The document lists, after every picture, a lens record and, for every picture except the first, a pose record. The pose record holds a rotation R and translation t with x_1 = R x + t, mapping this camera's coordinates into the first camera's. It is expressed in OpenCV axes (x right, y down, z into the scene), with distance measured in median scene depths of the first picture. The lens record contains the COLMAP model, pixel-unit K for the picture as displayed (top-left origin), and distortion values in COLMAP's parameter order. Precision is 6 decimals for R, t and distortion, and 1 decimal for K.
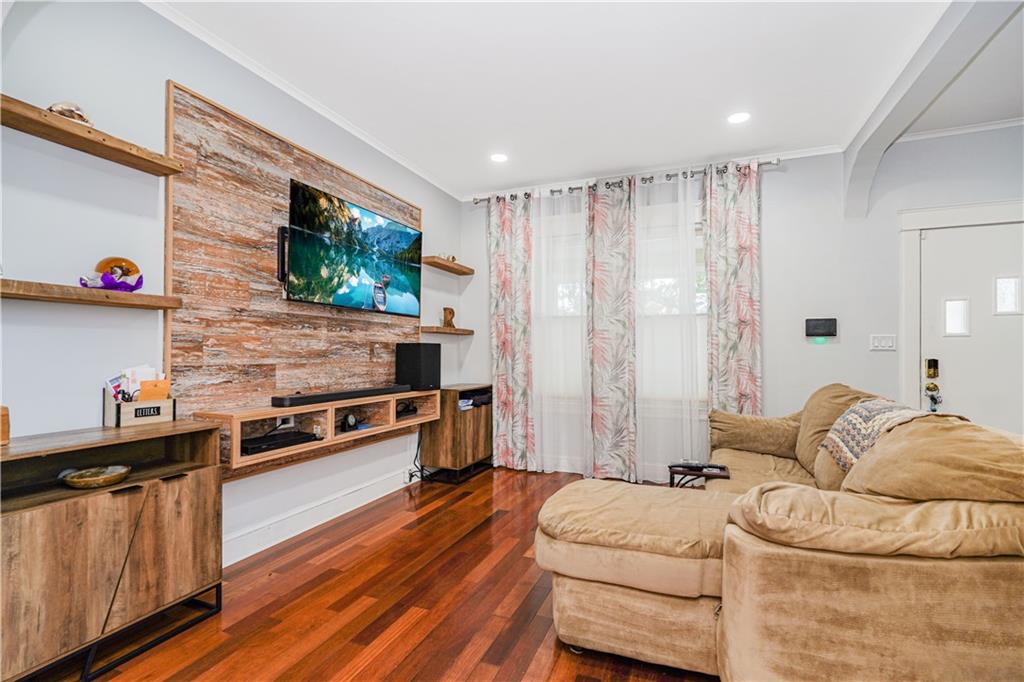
lens RADIAL K [[452.3, 0, 515.3], [0, 452.3, 345.0], [0, 0, 1]] dist [-0.008484, 0.004068]
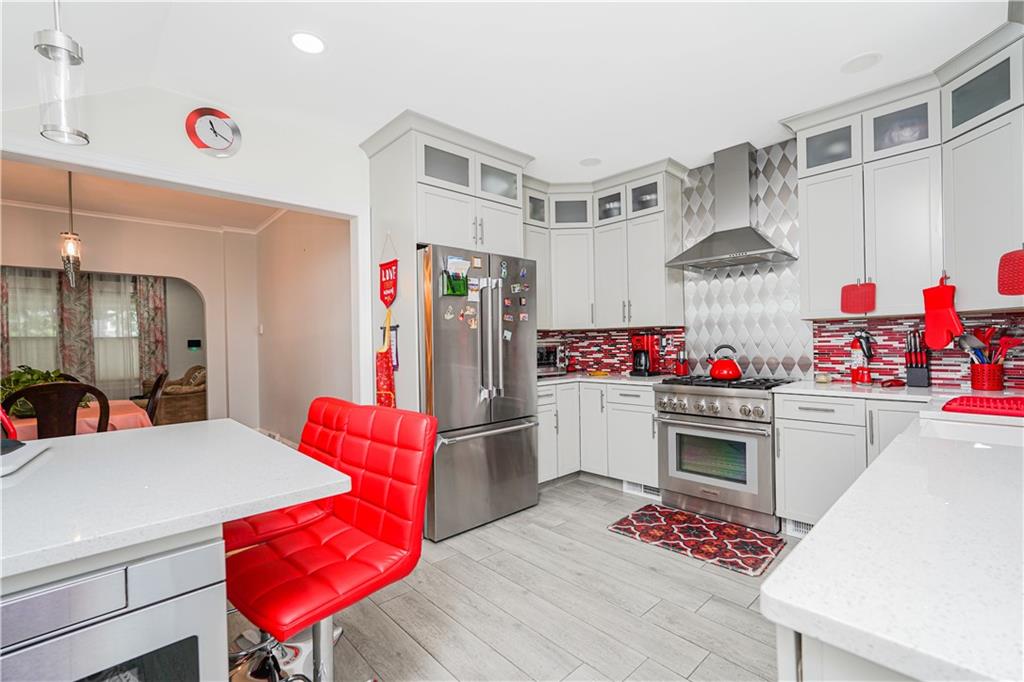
lens RADIAL K [[452.3, 0, 515.2], [0, 452.3, 343.6], [0, 0, 1]] dist [-0.008484, 0.004068]
pose [[0.412908, -0.016867, 0.910617, -0.781489], [0.014407, 0.999824, 0.011986, -0.039862], [-0.910659, 0.008170, 0.413078, -1.504840]]
